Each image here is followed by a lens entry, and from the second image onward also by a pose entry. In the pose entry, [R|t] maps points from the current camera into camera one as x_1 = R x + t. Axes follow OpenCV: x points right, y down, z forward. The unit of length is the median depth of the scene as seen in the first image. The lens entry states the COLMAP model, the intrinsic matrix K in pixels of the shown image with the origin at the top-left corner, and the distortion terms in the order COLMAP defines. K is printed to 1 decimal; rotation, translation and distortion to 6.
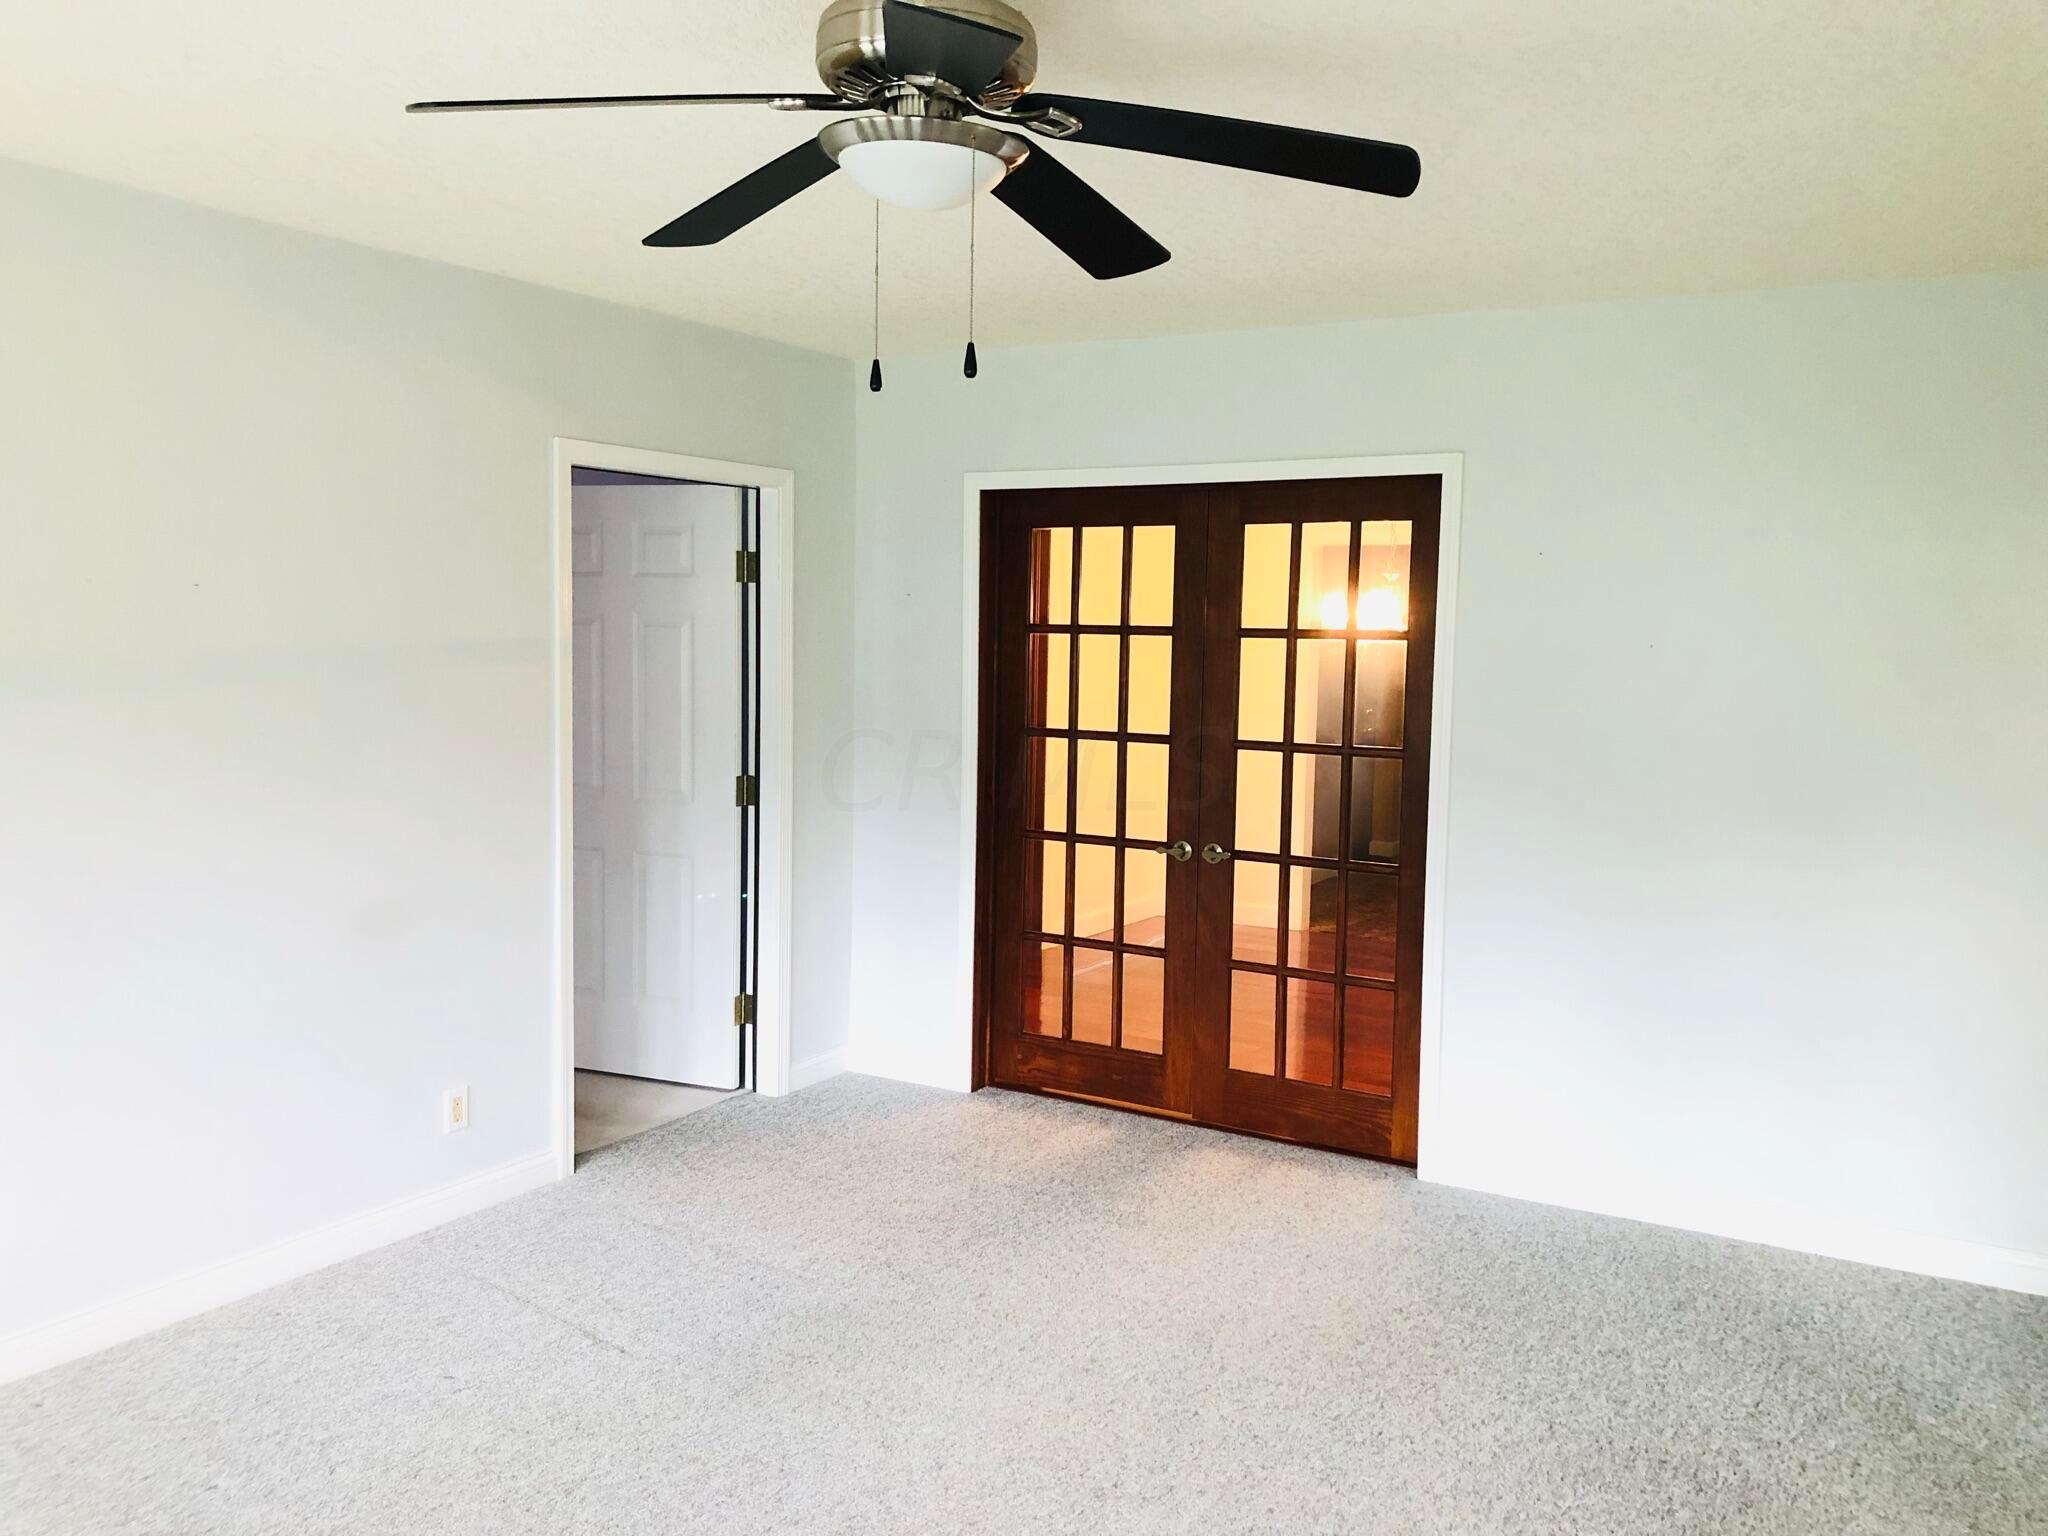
lens RADIAL K [[1672.0, 0, 1024.0], [0, 1672.0, 768.0], [0, 0, 1]] dist [-0.010455, 0.005491]
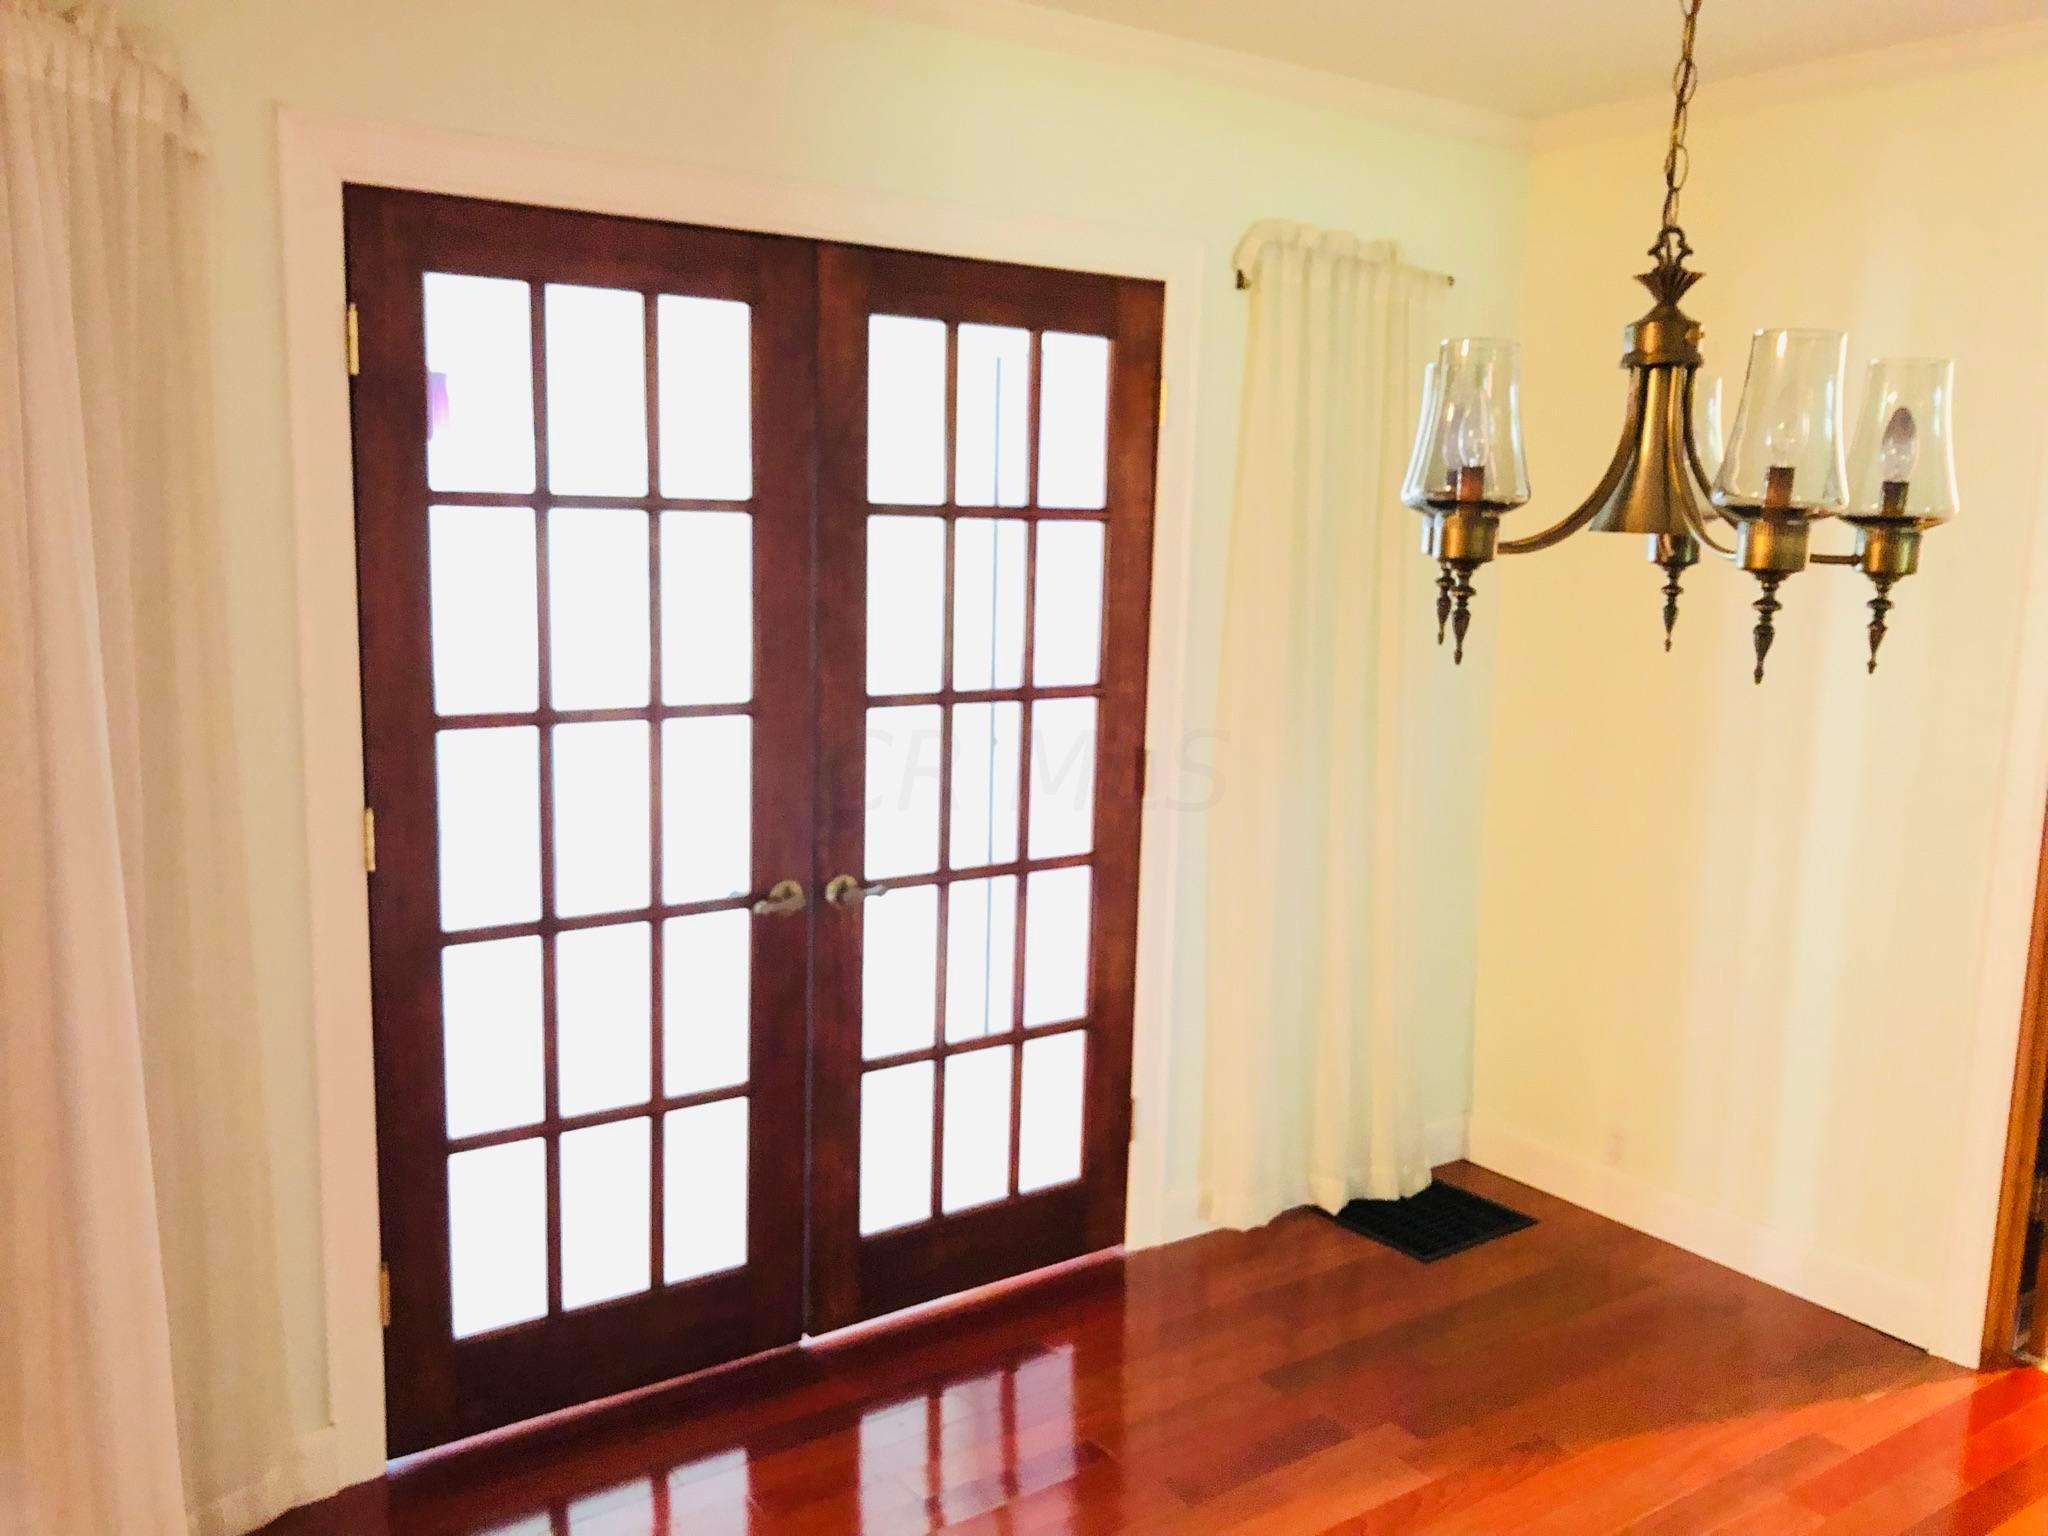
lens RADIAL K [[1672.0, 0, 1024.0], [0, 1672.0, 768.0], [0, 0, 1]] dist [-0.010455, 0.005491]
pose [[0.308269, -0.160893, 0.937594, -0.397094], [0.060245, 0.986917, 0.149549, -0.073551], [-0.949390, 0.010384, 0.313929, 0.746991]]
